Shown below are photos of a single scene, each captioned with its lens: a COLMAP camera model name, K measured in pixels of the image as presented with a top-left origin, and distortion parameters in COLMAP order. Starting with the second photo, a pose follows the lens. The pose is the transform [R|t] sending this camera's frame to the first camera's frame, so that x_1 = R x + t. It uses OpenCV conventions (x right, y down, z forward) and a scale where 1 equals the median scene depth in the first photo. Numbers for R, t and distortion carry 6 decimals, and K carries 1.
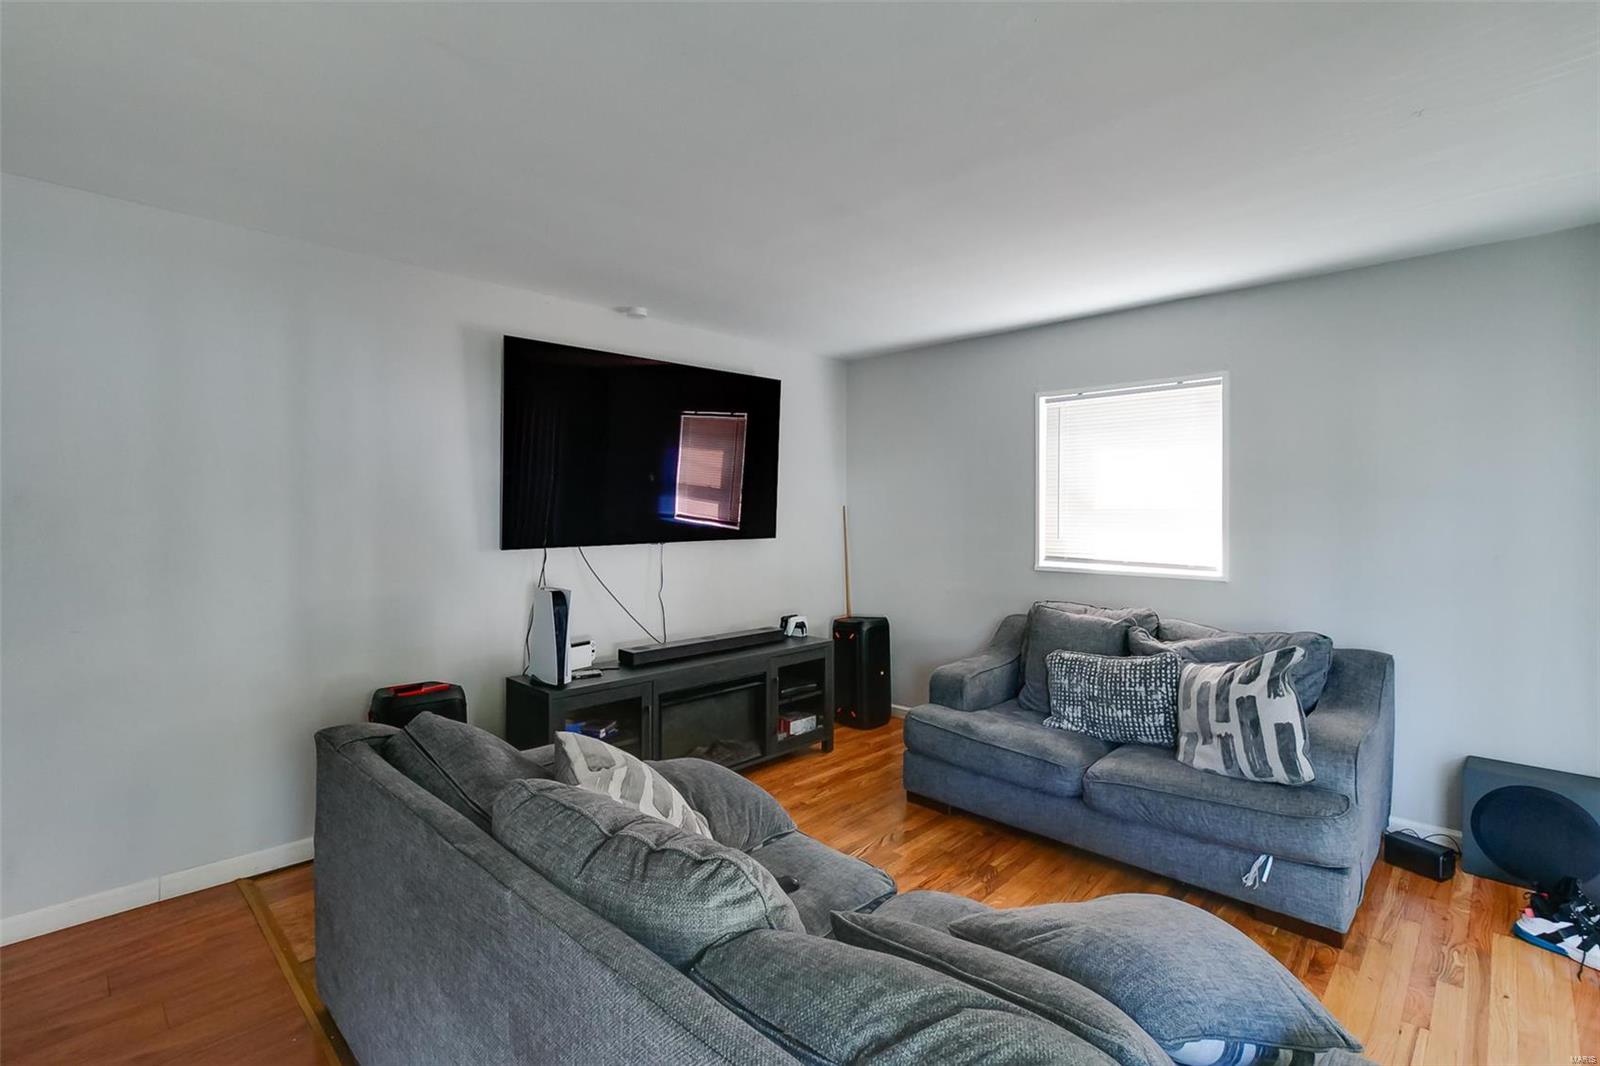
lens RADIAL K [[732.1, 0, 796.3], [0, 732.1, 519.8], [0, 0, 1]] dist [0.005417, 0.000282]
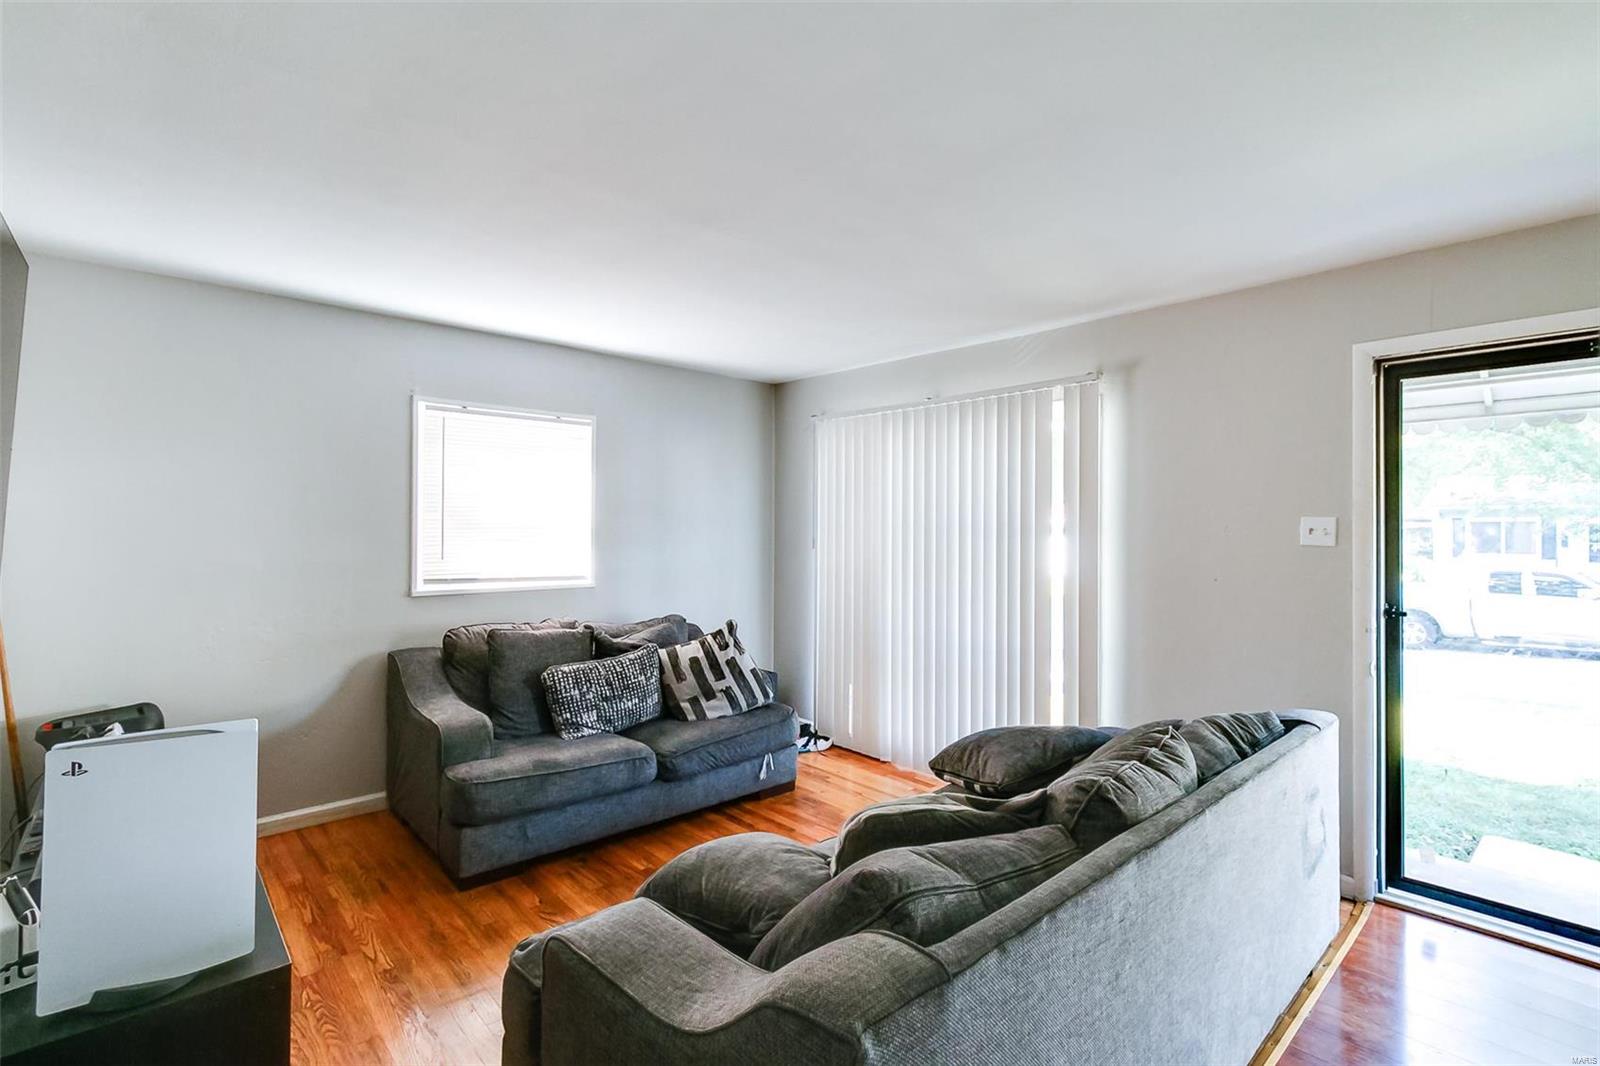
lens RADIAL K [[732.1, 0, 797.0], [0, 732.1, 530.9], [0, 0, 1]] dist [0.005417, 0.000282]
pose [[0.075772, -0.003281, 0.997120, -0.693382], [0.007989, 0.999964, 0.002683, -0.011663], [-0.997093, 0.007762, 0.075796, 0.638053]]
